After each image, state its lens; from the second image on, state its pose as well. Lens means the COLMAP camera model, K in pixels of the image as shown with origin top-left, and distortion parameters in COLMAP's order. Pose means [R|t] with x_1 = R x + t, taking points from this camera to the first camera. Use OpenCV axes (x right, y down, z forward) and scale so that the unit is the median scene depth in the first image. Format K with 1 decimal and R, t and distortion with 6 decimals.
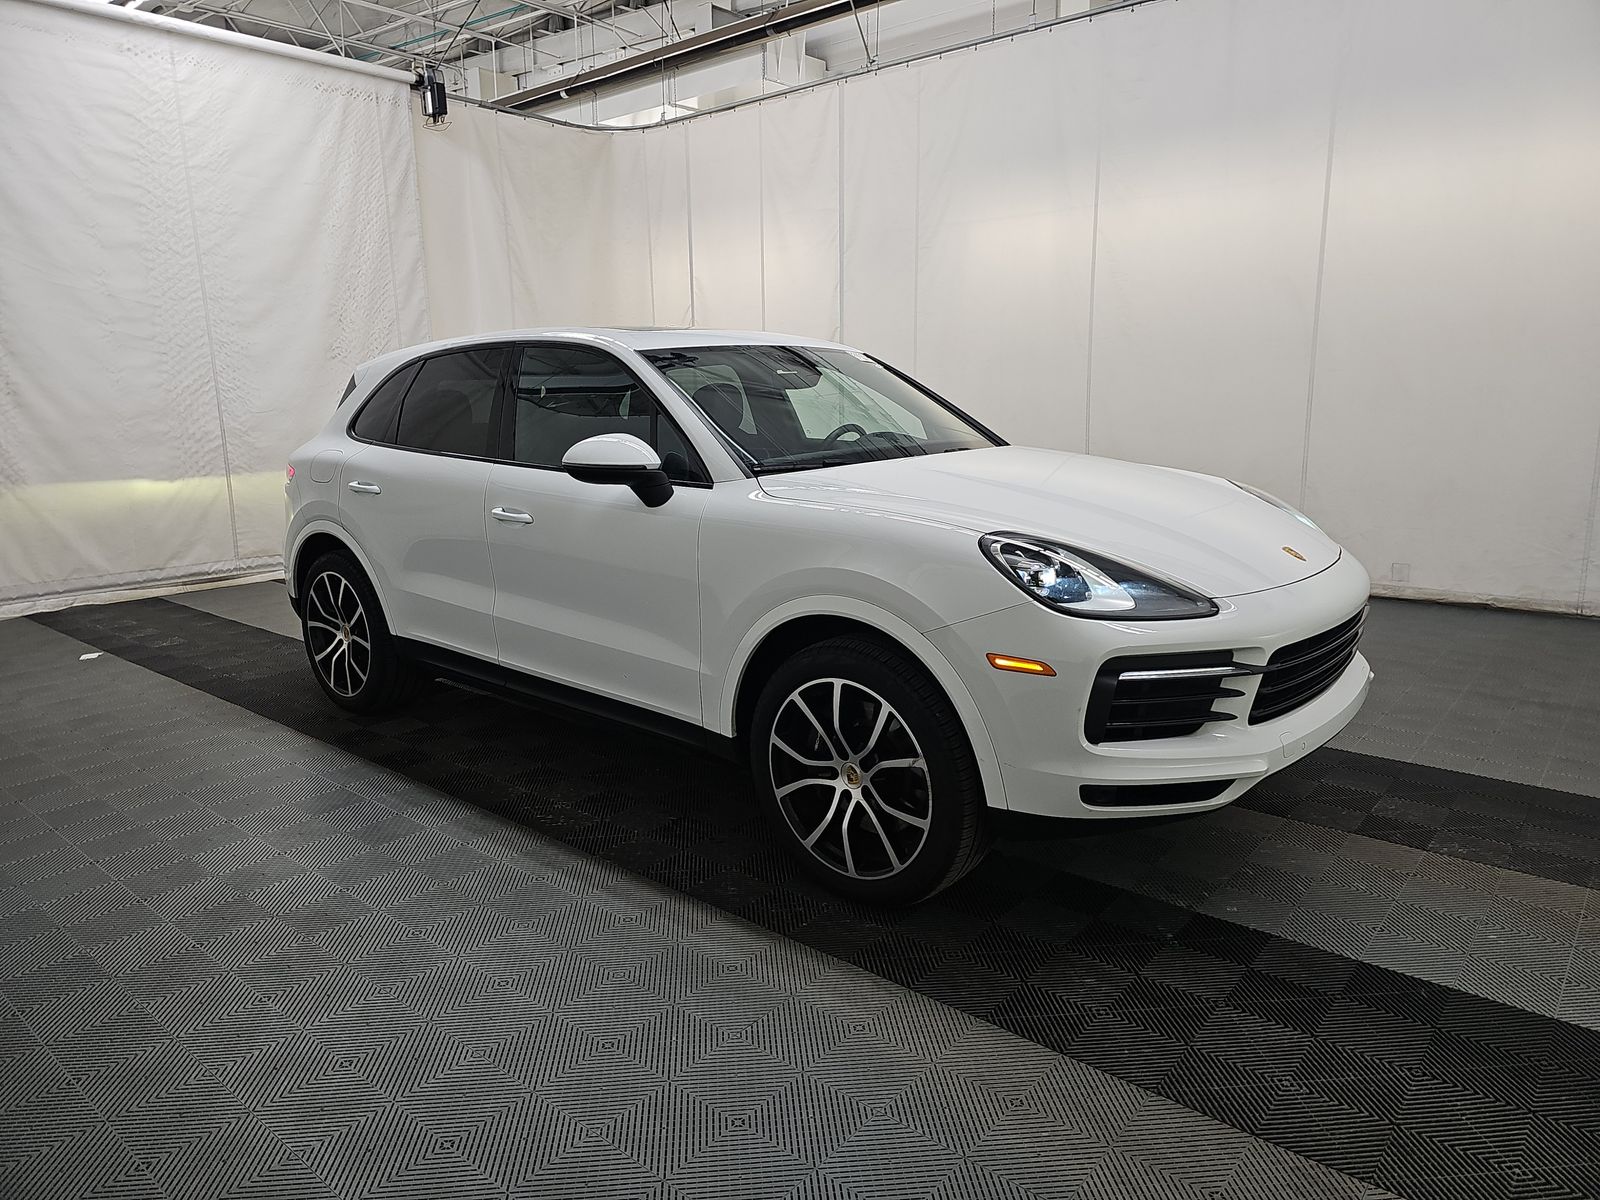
lens RADIAL K [[1101.1, 0, 796.8], [0, 1101.1, 625.4], [0, 0, 1]] dist [-0.005491, -0.006813]
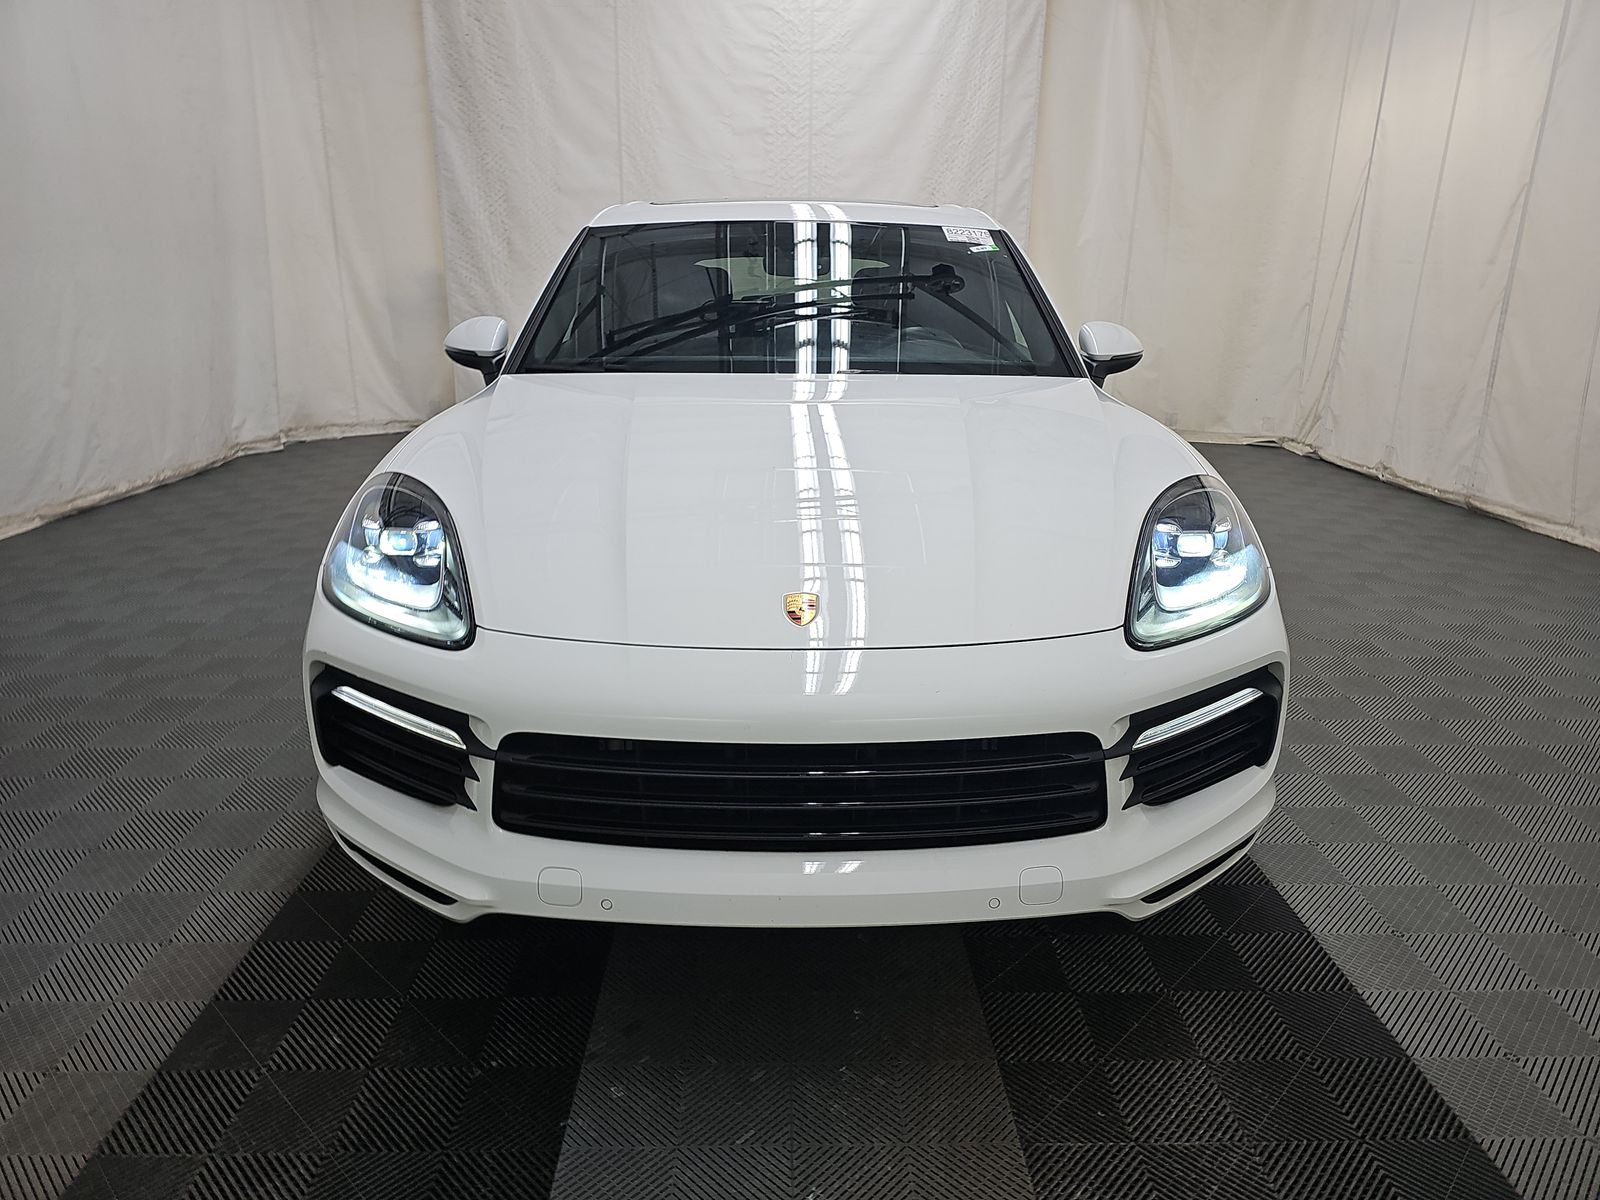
lens RADIAL K [[1077.9, 0, 795.3], [0, 1077.9, 602.7], [0, 0, 1]] dist [0.053824, -0.037560]
pose [[0.654024, 0.247077, -0.714987, 0.349871], [-0.175129, 0.968933, 0.174637, -0.068684], [0.735923, 0.010998, 0.676976, 0.247607]]
